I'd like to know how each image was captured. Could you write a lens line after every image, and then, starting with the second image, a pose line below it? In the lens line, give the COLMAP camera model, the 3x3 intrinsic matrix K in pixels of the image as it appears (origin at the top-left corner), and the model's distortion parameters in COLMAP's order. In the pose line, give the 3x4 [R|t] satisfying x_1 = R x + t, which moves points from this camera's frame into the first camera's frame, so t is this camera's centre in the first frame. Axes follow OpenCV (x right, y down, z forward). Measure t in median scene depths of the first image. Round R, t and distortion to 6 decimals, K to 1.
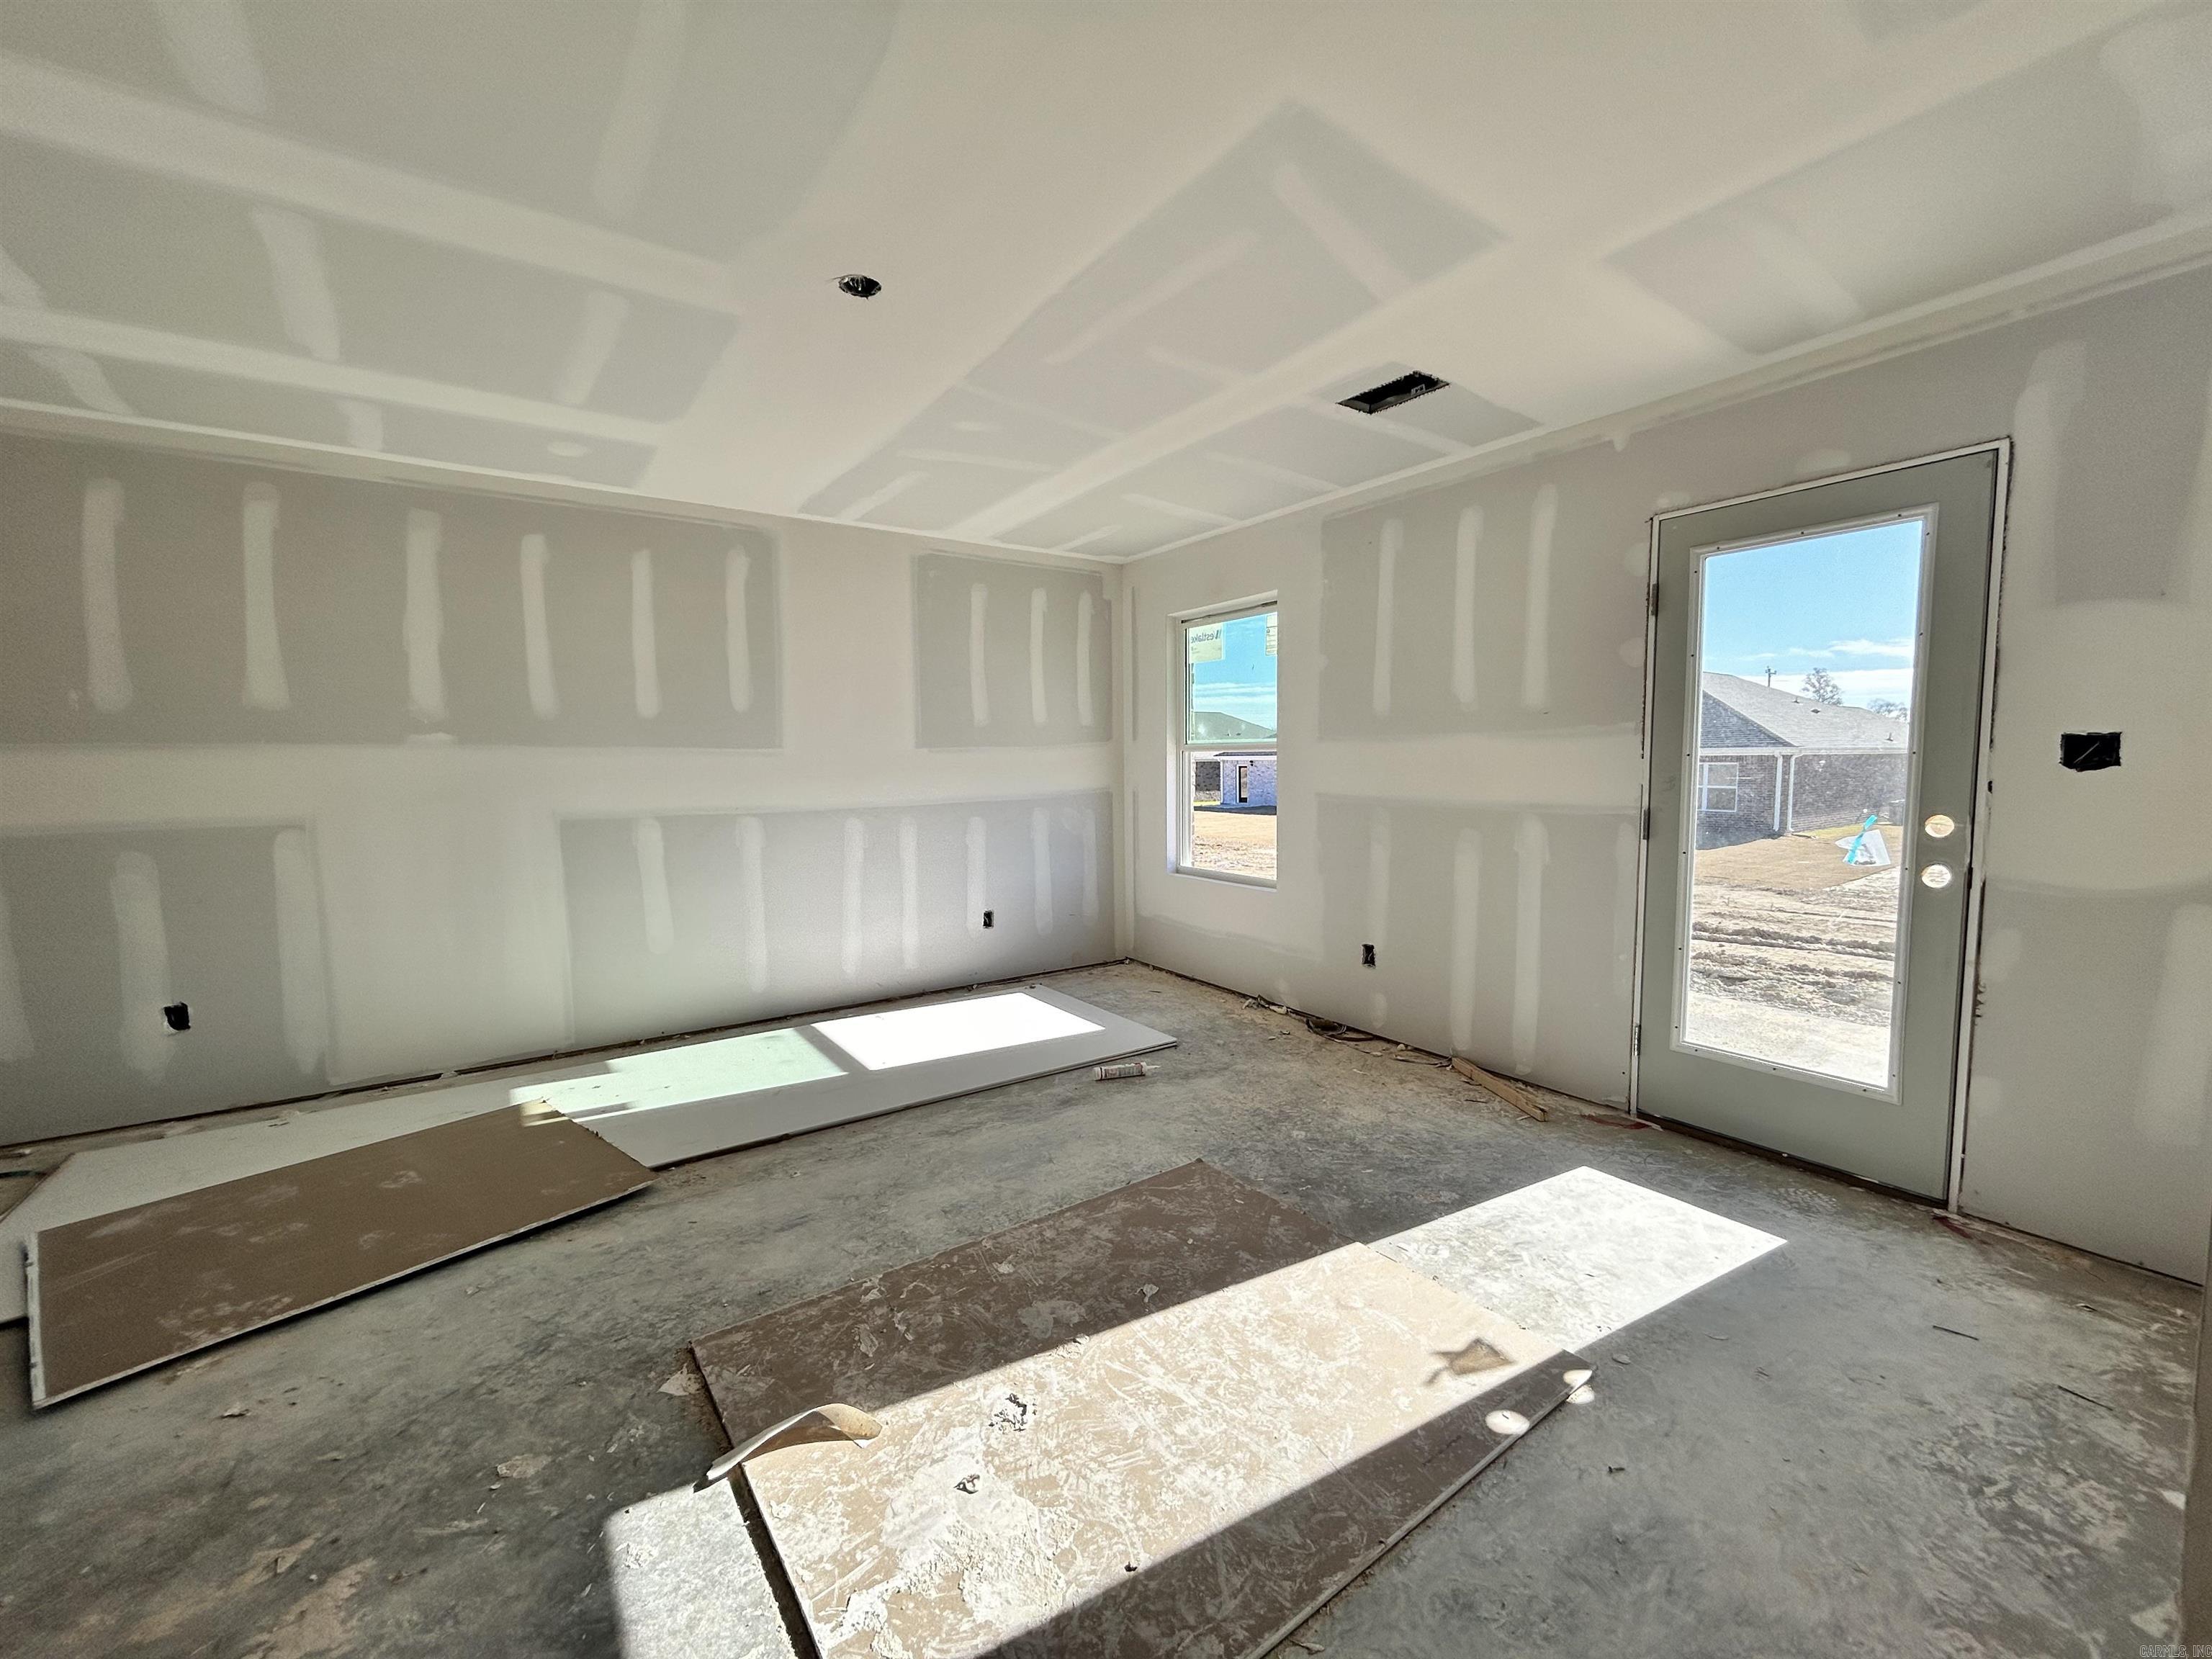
lens RADIAL K [[892.3, 0, 1103.7], [0, 892.3, 828.7], [0, 0, 1]] dist [-0.000514, 0.000492]
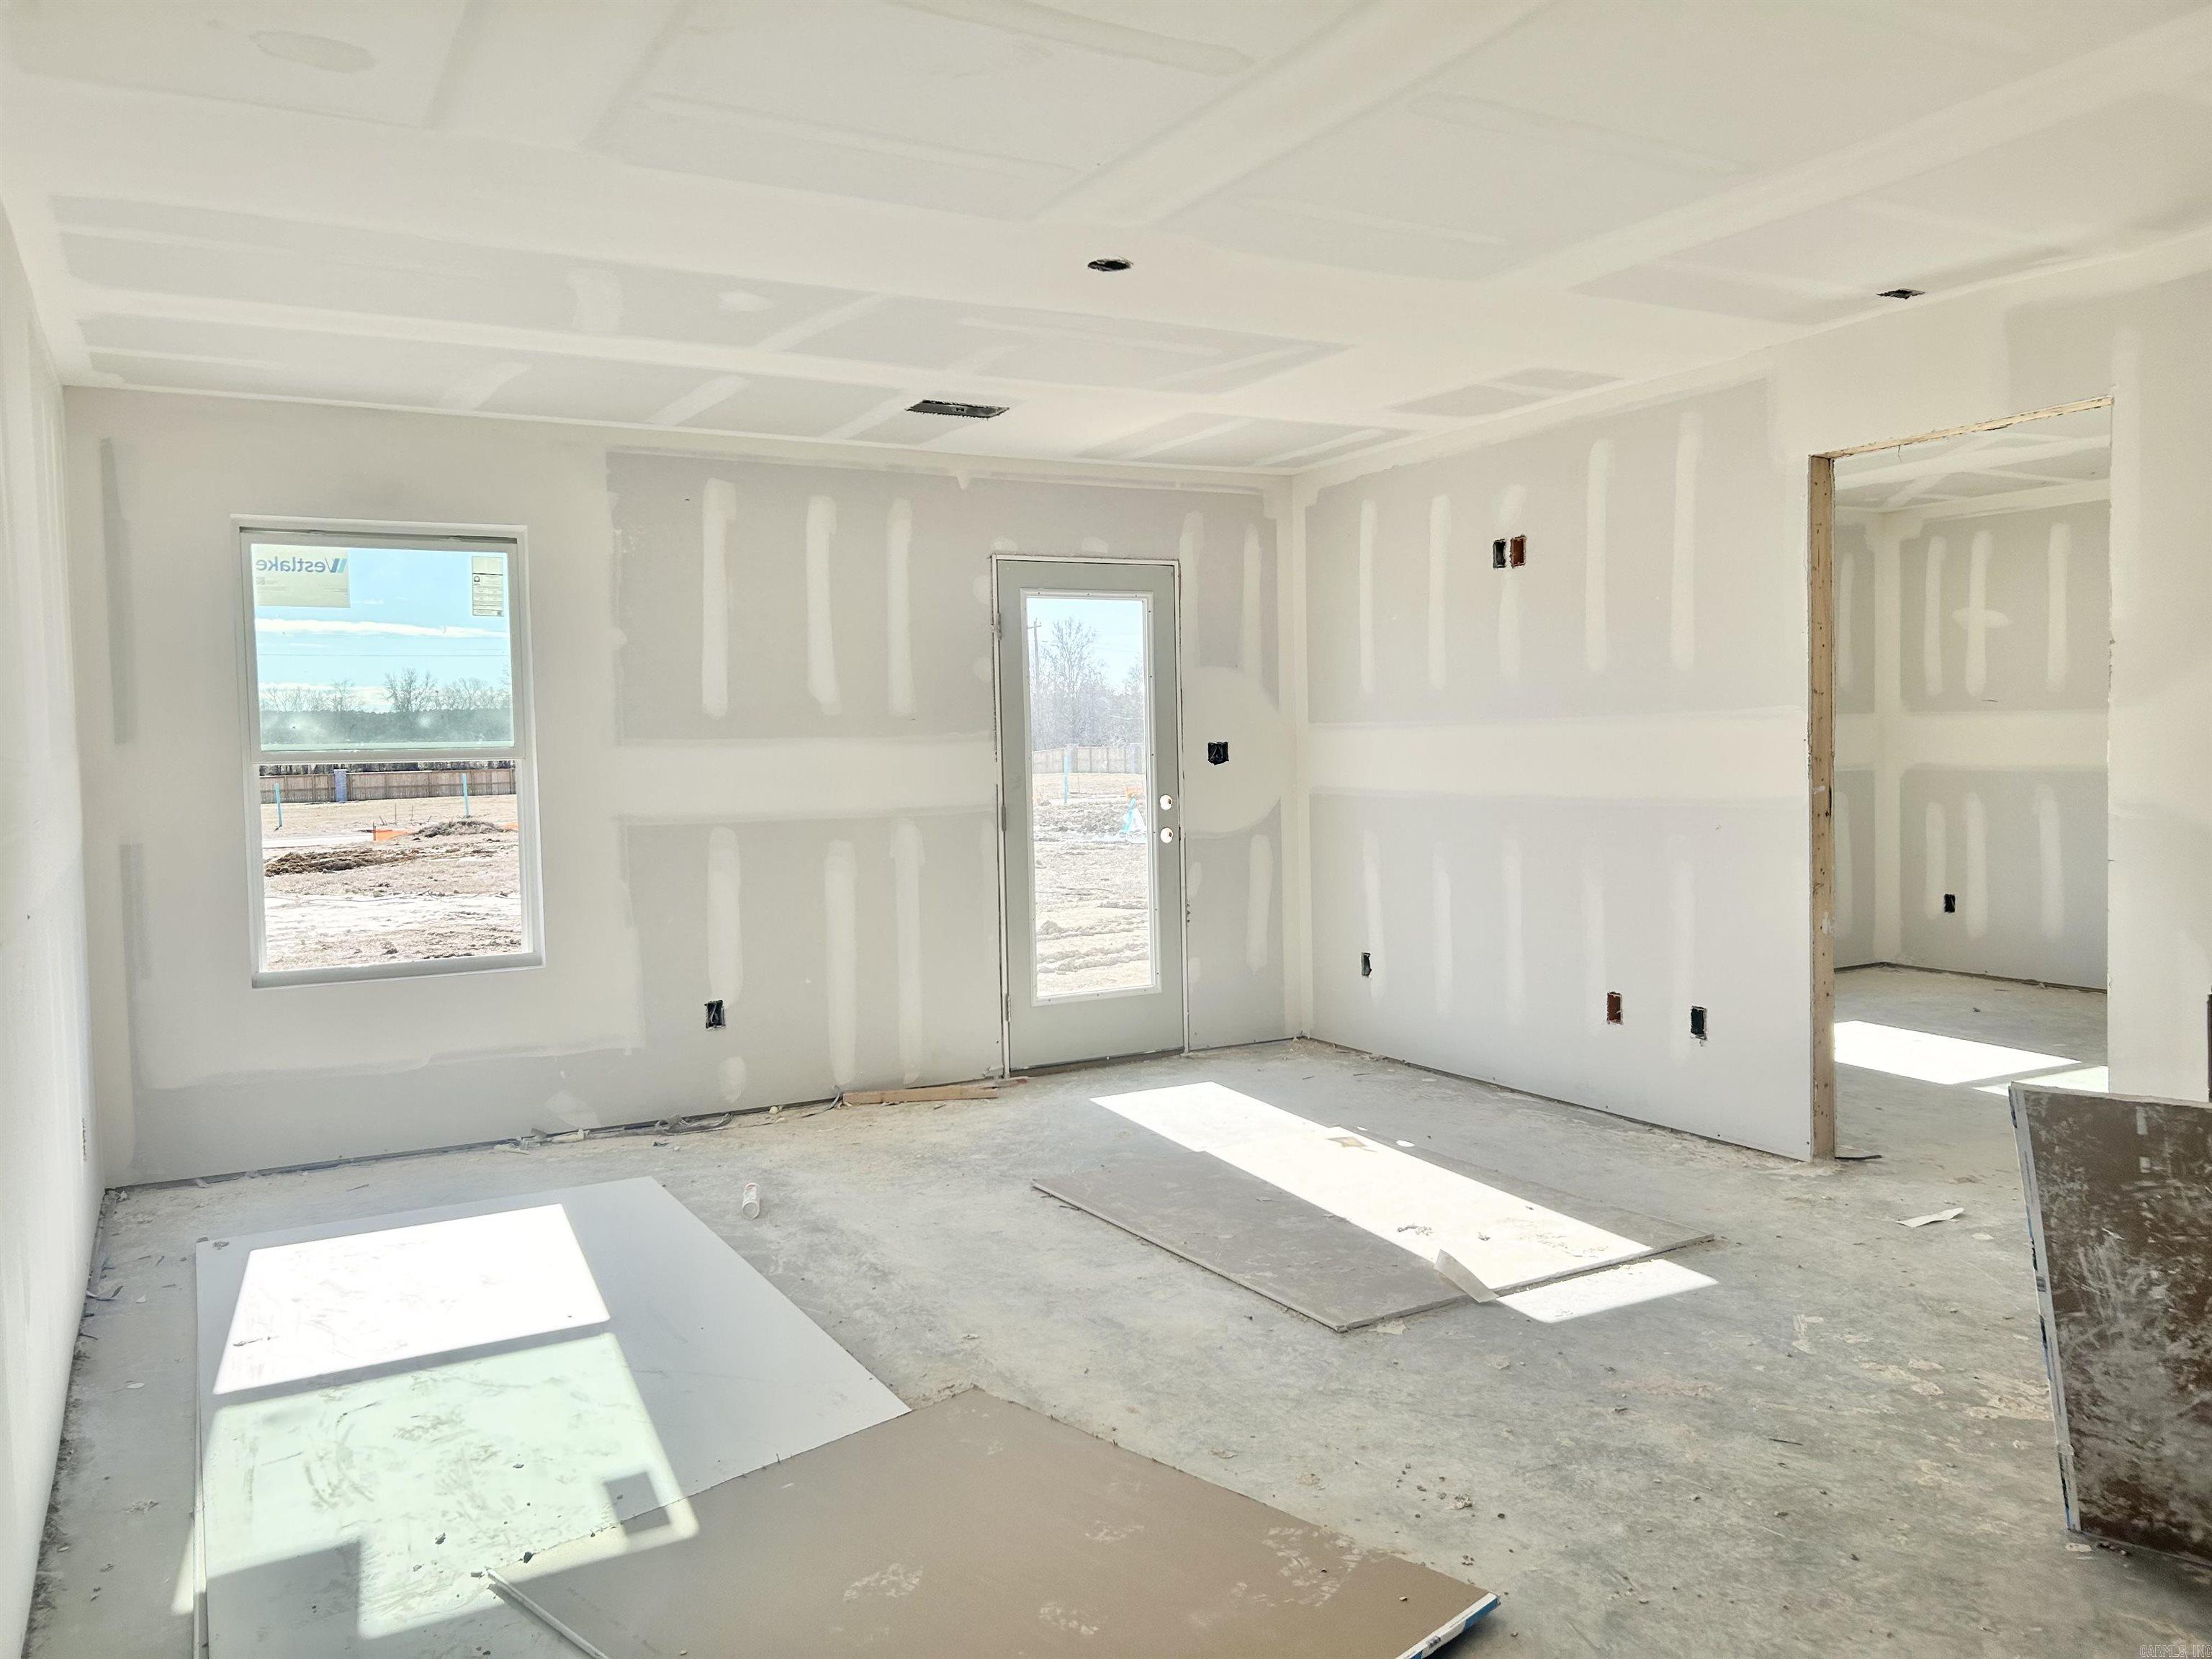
lens RADIAL K [[1663.6, 0, 1101.6], [0, 1663.6, 825.7], [0, 0, 1]] dist [0.016041, -0.000987]
pose [[0.102176, -0.045132, 0.993742, -1.484237], [0.097469, 0.994618, 0.035150, -0.057831], [-0.989980, 0.093268, 0.106025, 0.633682]]
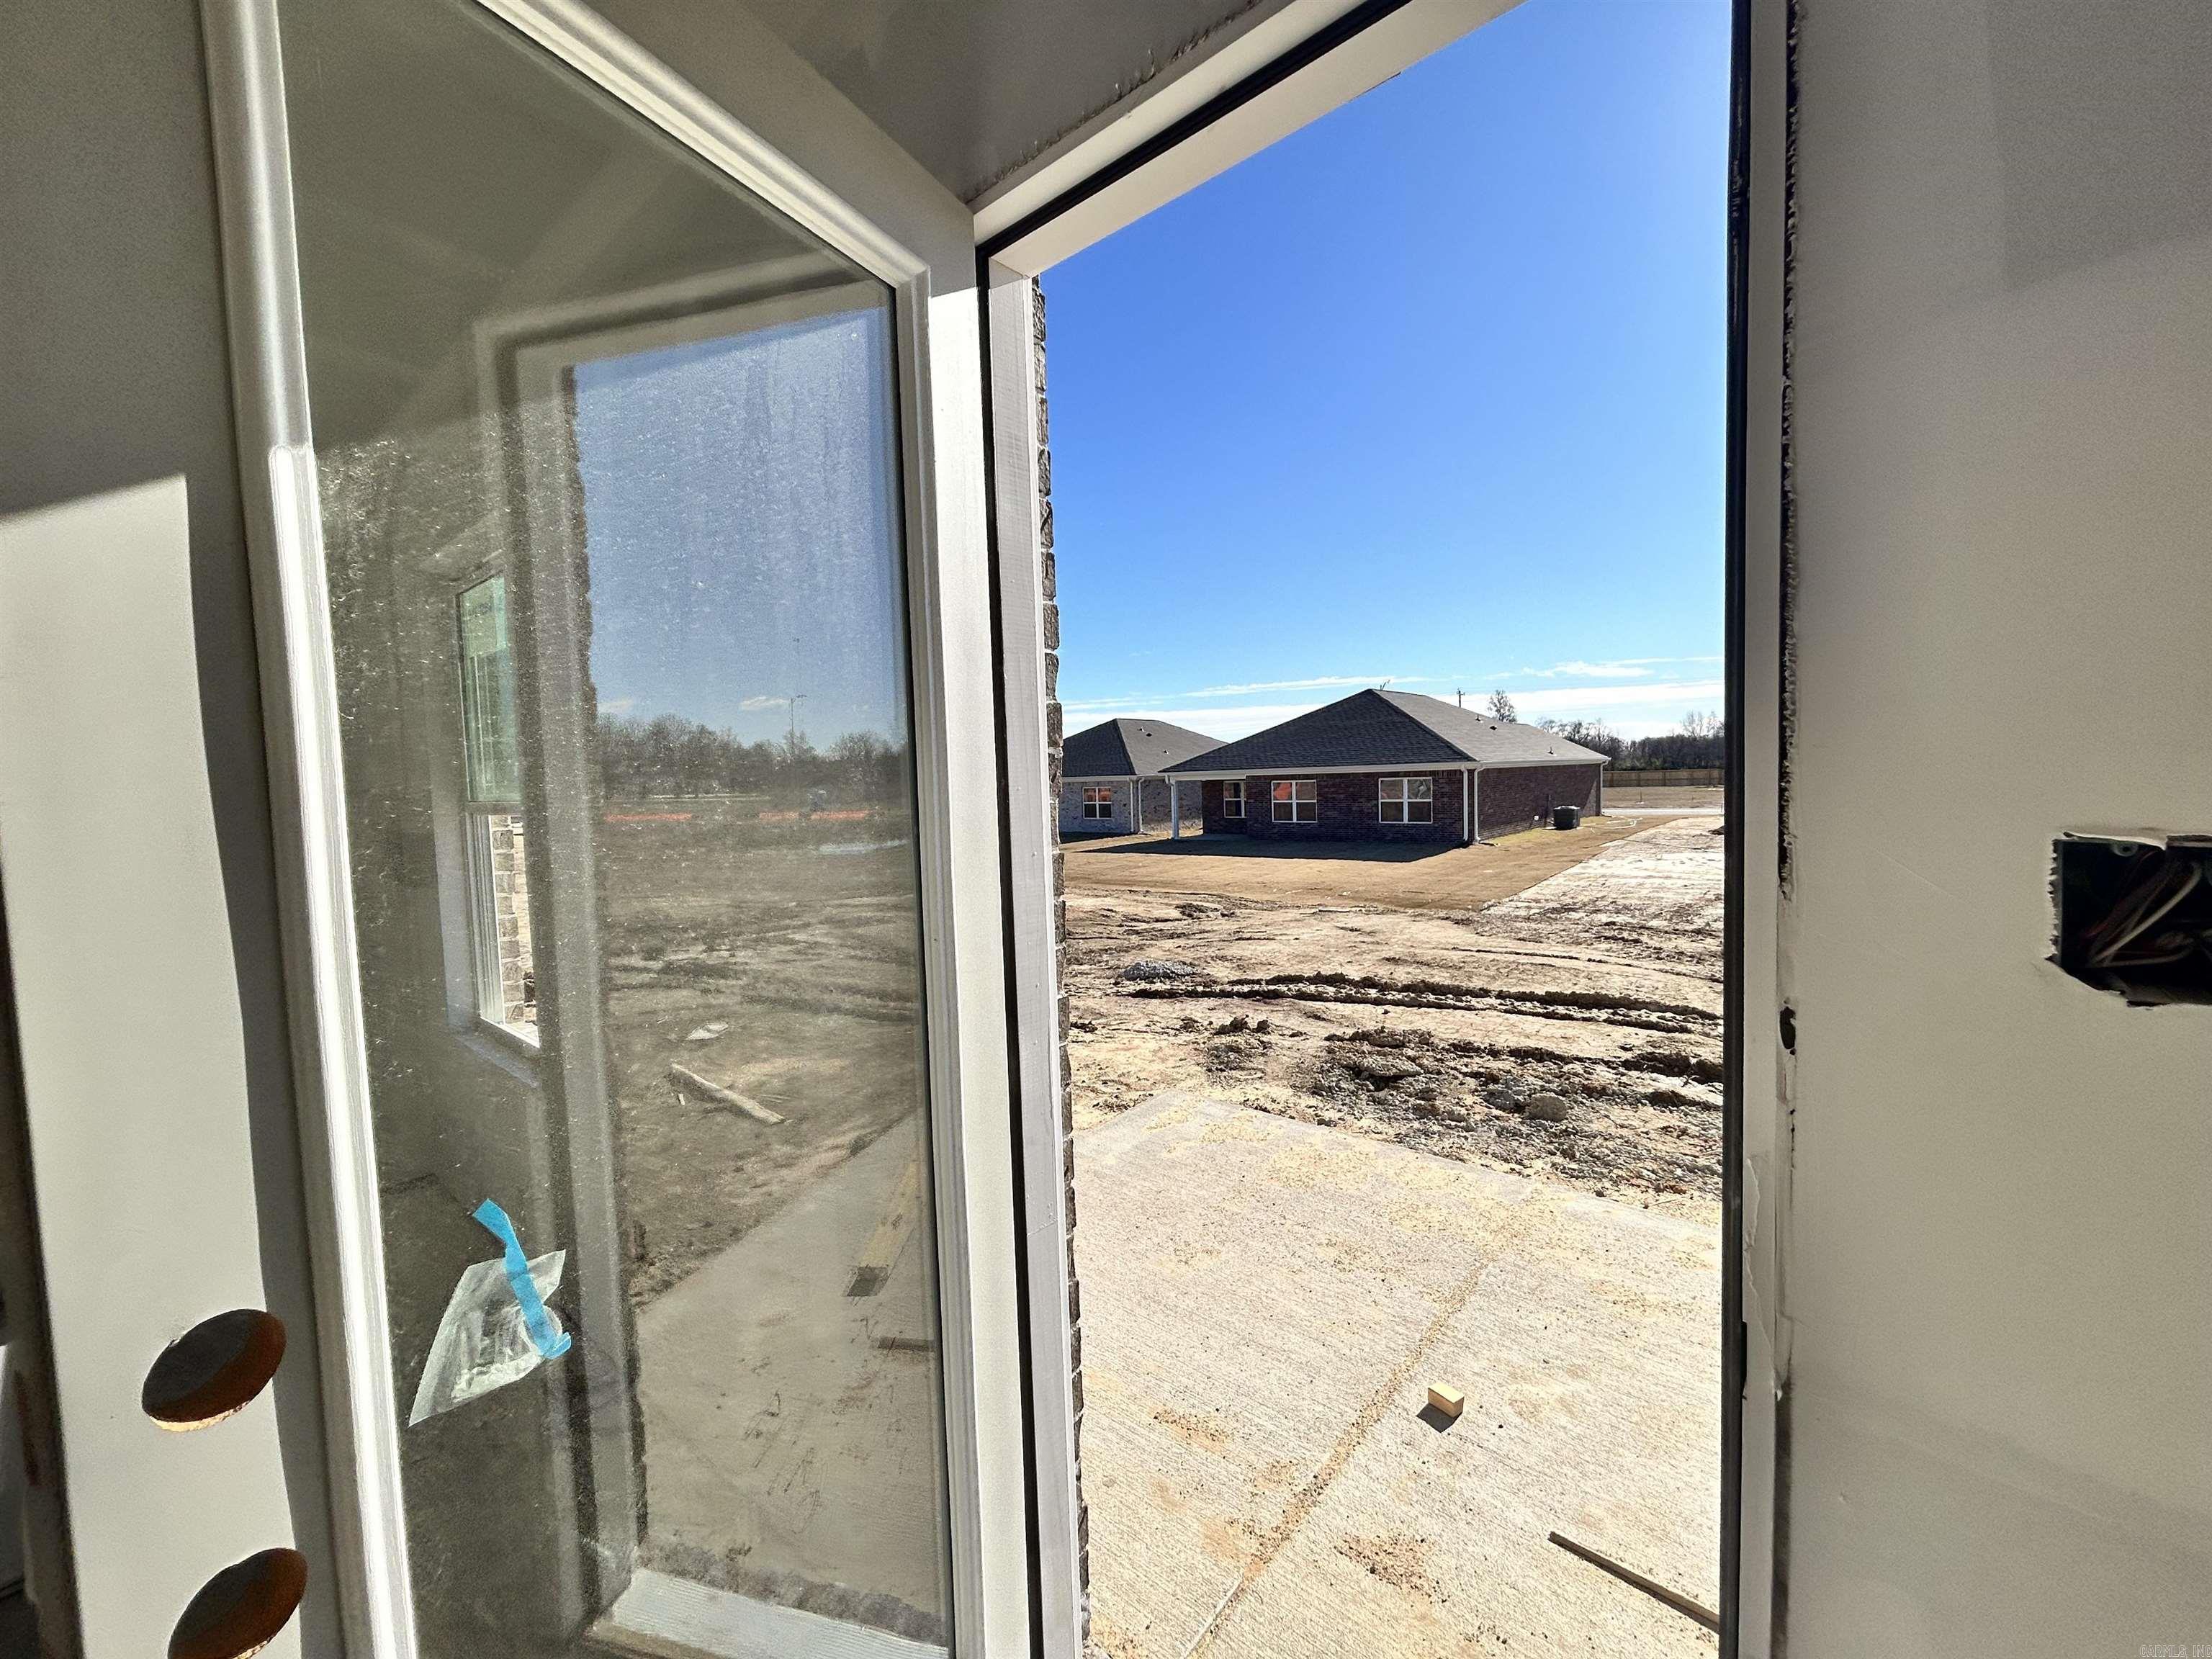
lens RADIAL K [[892.3, 0, 1107.8], [0, 892.3, 826.3], [0, 0, 1]] dist [-0.000514, 0.000492]
pose [[0.966710, -0.037039, 0.253181, 0.560674], [0.043734, 0.998825, -0.020864, -0.083481], [-0.252111, 0.031242, 0.967194, 0.605389]]
